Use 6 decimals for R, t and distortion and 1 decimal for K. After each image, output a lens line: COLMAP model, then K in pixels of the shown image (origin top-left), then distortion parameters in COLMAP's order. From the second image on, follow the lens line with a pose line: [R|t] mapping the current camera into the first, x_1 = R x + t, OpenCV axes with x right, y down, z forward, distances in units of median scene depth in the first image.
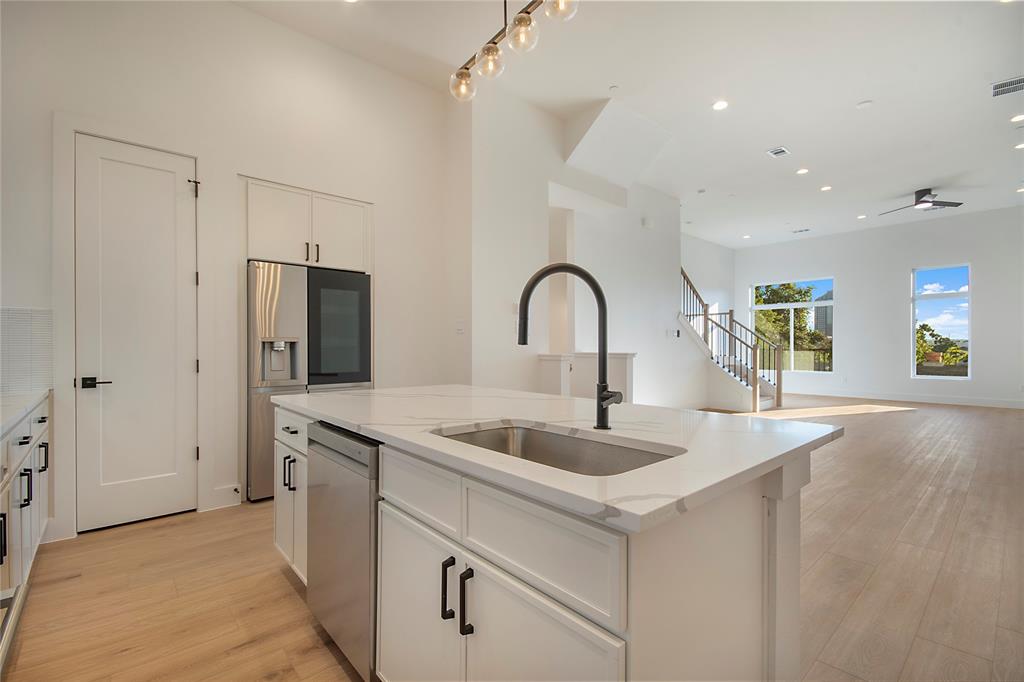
lens RADIAL K [[454.4, 0, 512.0], [0, 454.4, 341.0], [0, 0, 1]] dist [-0.001819, -0.000207]
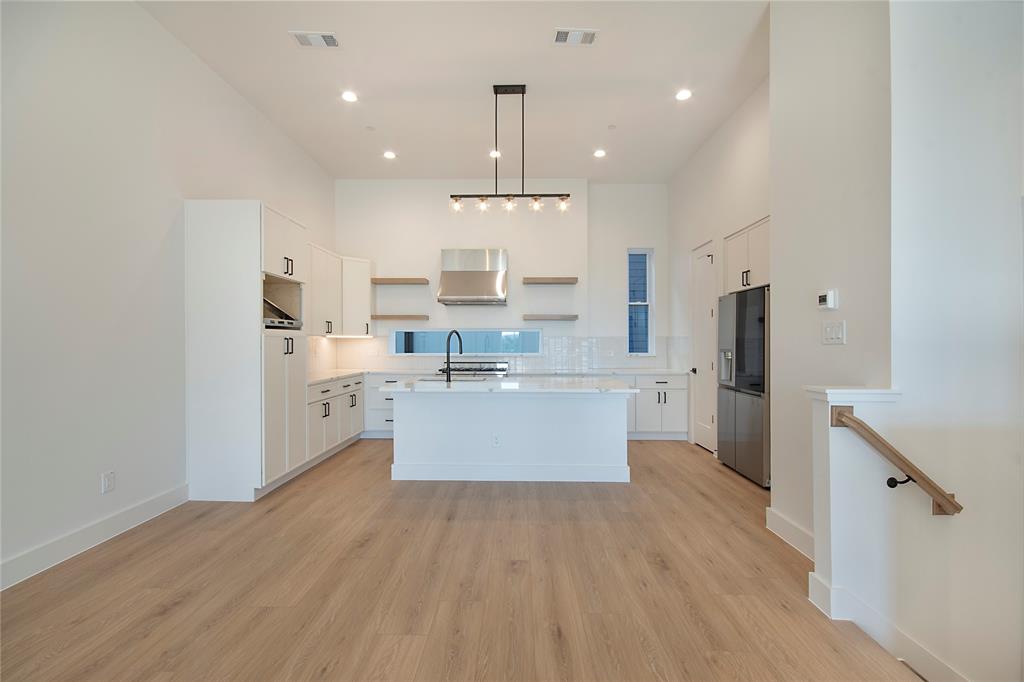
lens RADIAL K [[454.5, 0, 512.0], [0, 454.5, 341.0], [0, 0, 1]] dist [0.004986, 0.000257]
pose [[-0.685095, -0.000718, -0.728453, 0.858383], [-0.000840, 1.000000, -0.000196, -0.029898], [0.728453, 0.000478, -0.685096, 1.374529]]
